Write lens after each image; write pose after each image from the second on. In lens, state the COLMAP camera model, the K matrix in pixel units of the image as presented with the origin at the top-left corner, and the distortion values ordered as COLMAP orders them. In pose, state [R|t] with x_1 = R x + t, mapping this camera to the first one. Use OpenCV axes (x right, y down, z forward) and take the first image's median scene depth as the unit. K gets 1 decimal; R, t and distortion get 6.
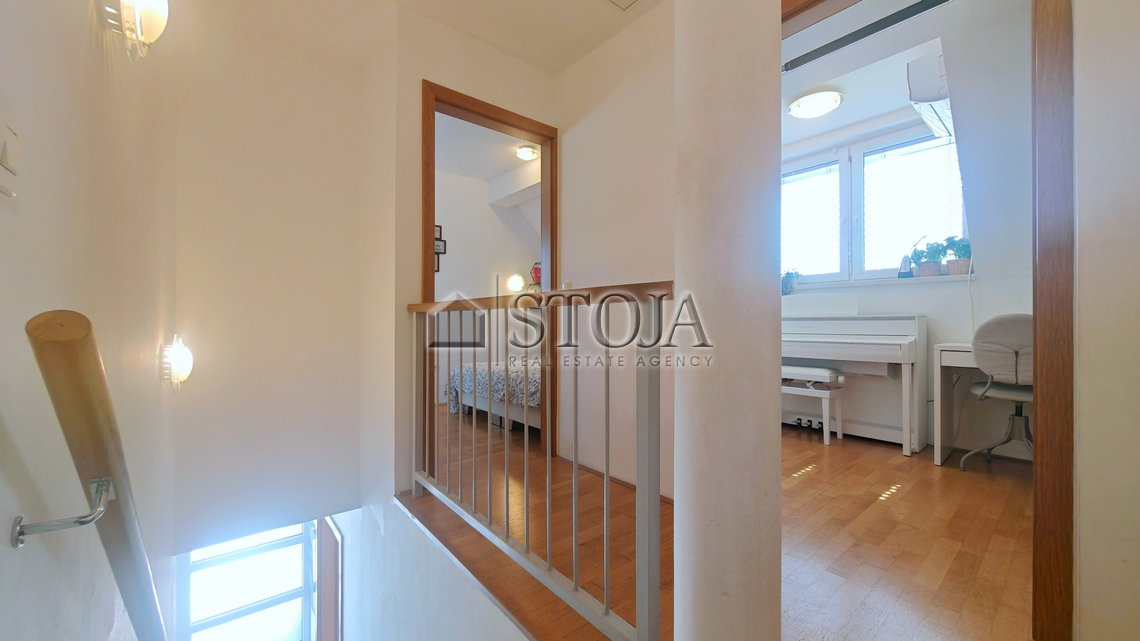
lens RADIAL K [[421.6, 0, 570.0], [0, 421.6, 320.5], [0, 0, 1]] dist [0.000747, 0.000163]
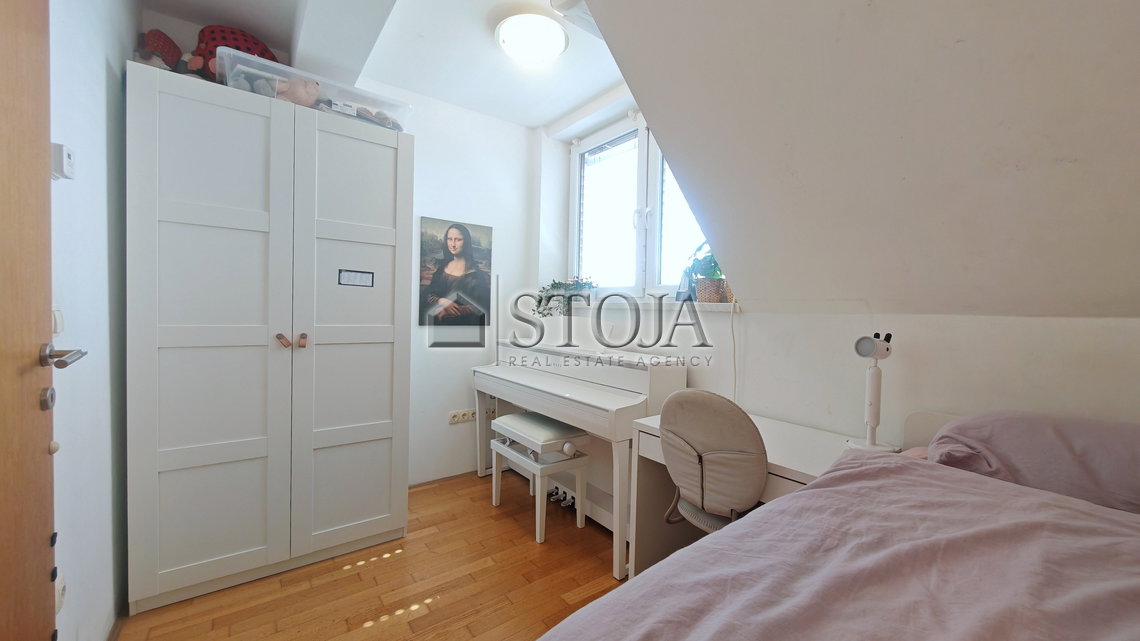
lens RADIAL K [[412.5, 0, 570.0], [0, 412.5, 320.5], [0, 0, 1]] dist [0.000060, 0.000023]
pose [[0.998148, 0.040867, -0.045069, 0.652713], [-0.040052, 0.999020, 0.018825, -0.075303], [0.045794, -0.016985, 0.998807, 0.331387]]
